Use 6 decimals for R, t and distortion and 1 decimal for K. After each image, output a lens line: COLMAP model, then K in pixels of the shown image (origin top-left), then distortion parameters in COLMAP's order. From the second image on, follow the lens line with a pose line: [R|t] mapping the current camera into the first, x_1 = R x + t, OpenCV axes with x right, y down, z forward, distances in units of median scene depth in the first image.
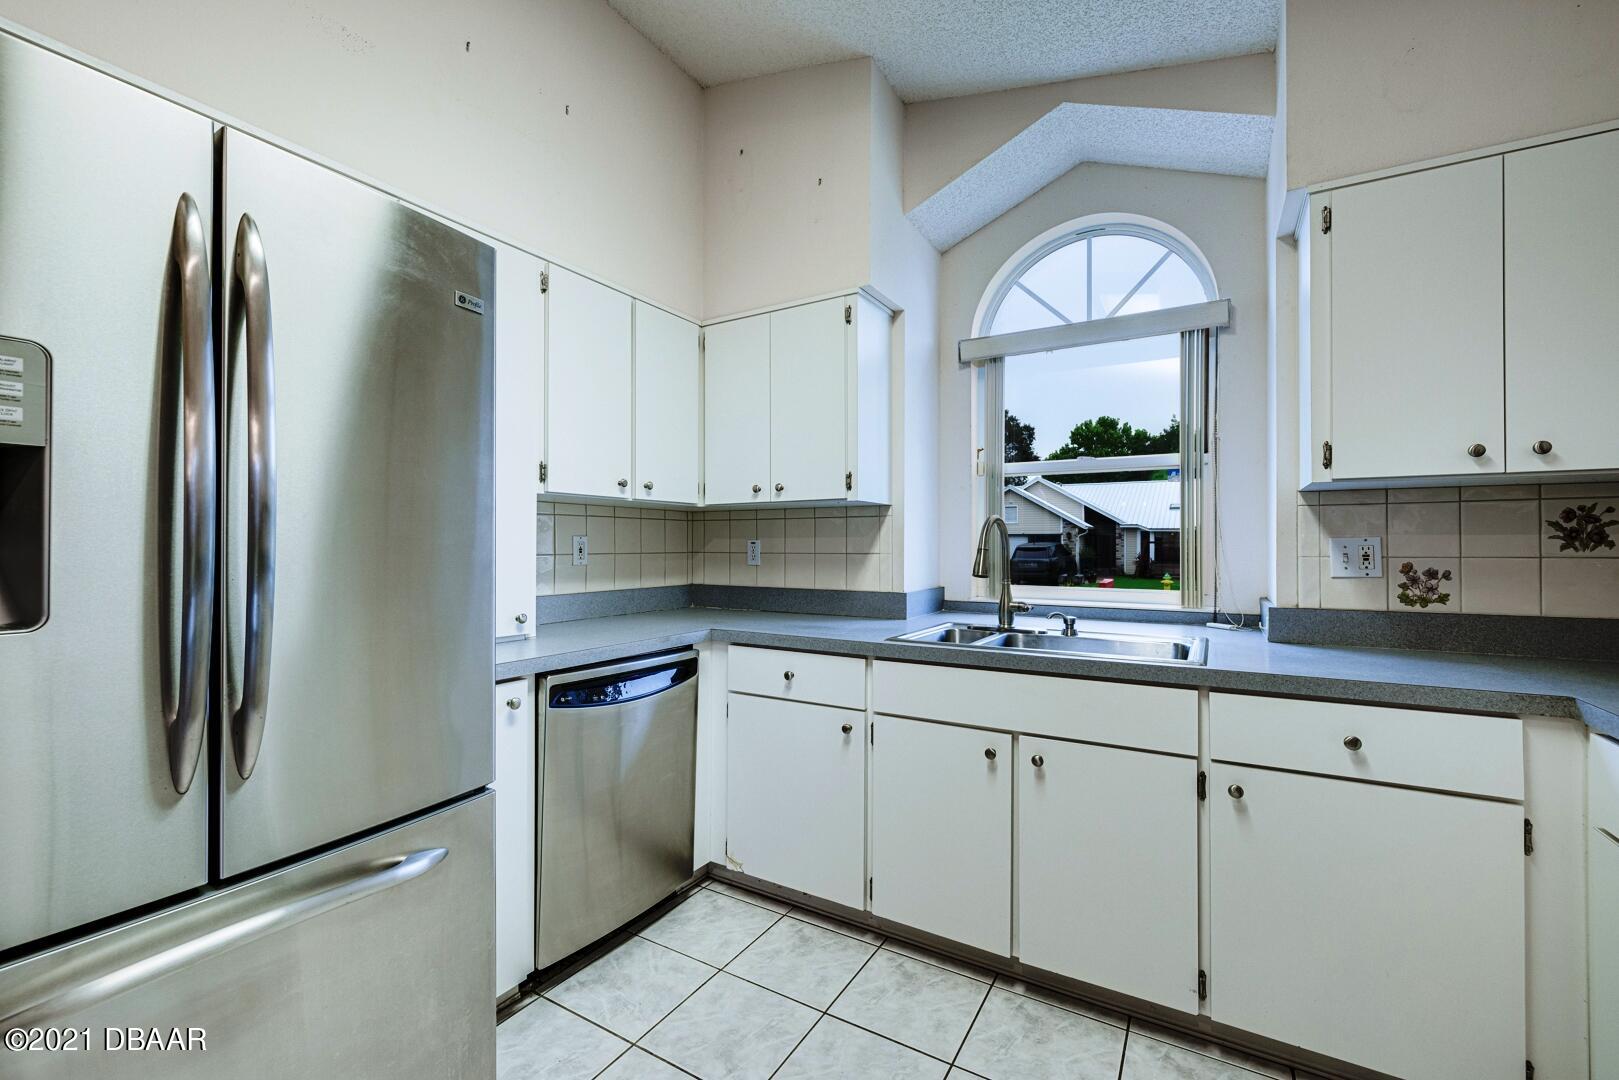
lens RADIAL K [[676.3, 0, 799.8], [0, 676.3, 540.2], [0, 0, 1]] dist [-0.001090, -0.000541]
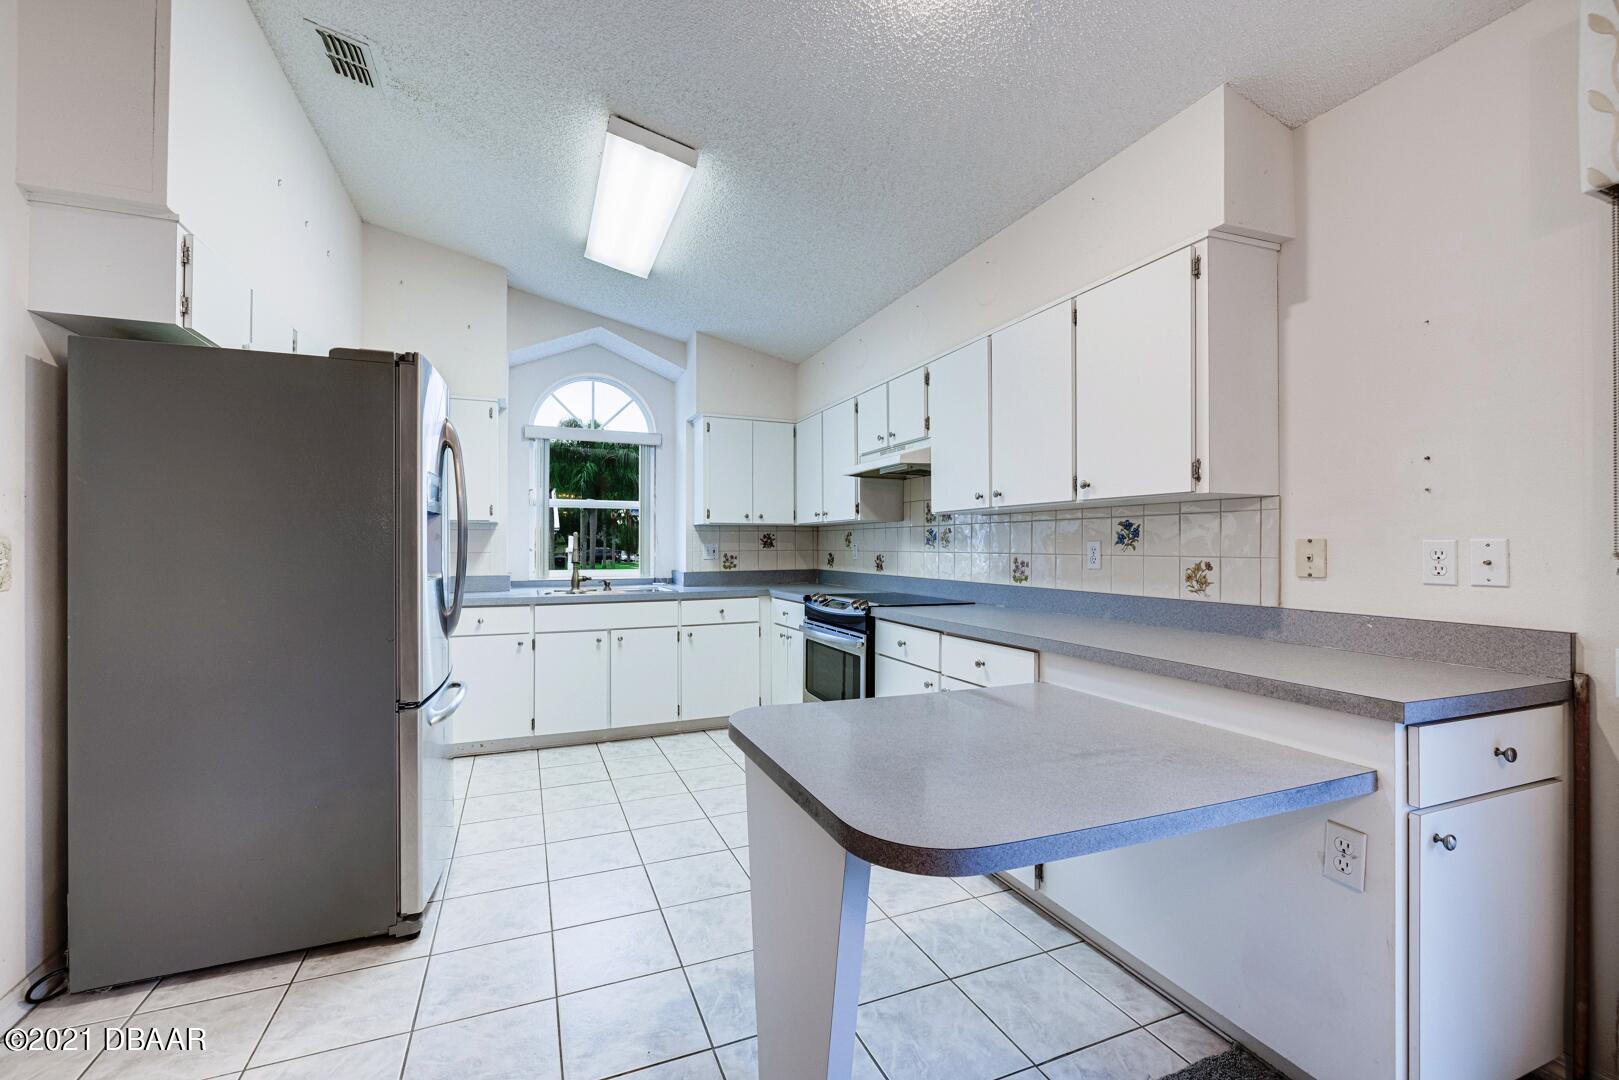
lens RADIAL K [[676.3, 0, 803.7], [0, 676.3, 540.7], [0, 0, 1]] dist [-0.001090, -0.000541]
pose [[0.594425, 0.002080, 0.804148, -1.095883], [-0.004456, 0.999990, 0.000707, -0.020019], [-0.804139, -0.004004, 0.594428, -0.863186]]
